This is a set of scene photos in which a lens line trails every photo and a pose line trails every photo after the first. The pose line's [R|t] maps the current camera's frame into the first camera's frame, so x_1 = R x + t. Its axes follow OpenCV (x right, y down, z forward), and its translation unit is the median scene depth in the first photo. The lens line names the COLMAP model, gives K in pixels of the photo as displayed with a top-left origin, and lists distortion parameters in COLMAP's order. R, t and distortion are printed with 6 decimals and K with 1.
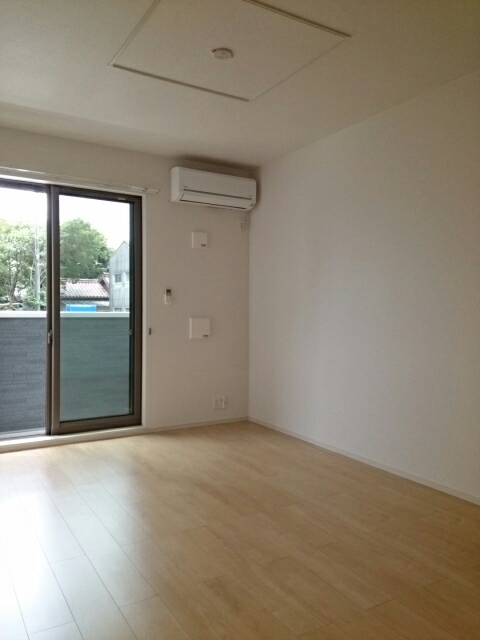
lens RADIAL K [[511.8, 0, 240.0], [0, 511.8, 320.0], [0, 0, 1]] dist [0.079401, -0.000197]
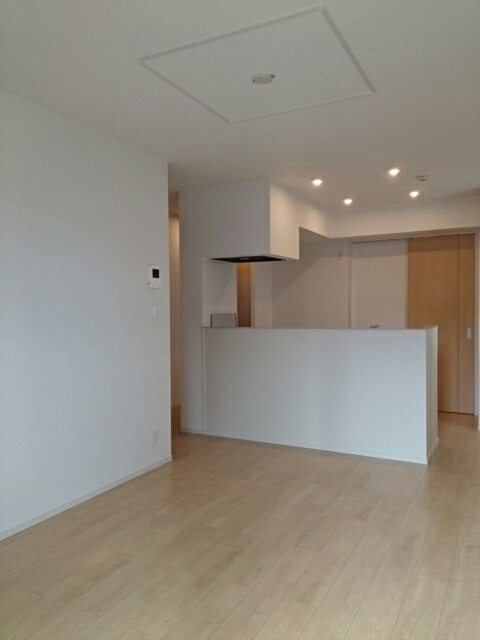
lens RADIAL K [[511.8, 0, 240.0], [0, 511.8, 320.0], [0, 0, 1]] dist [0.079401, -0.000197]
pose [[-0.531053, -0.017480, 0.847158, -0.763805], [0.022622, 0.999138, 0.034796, -0.080078], [-0.847036, 0.037643, -0.530200, 1.416622]]
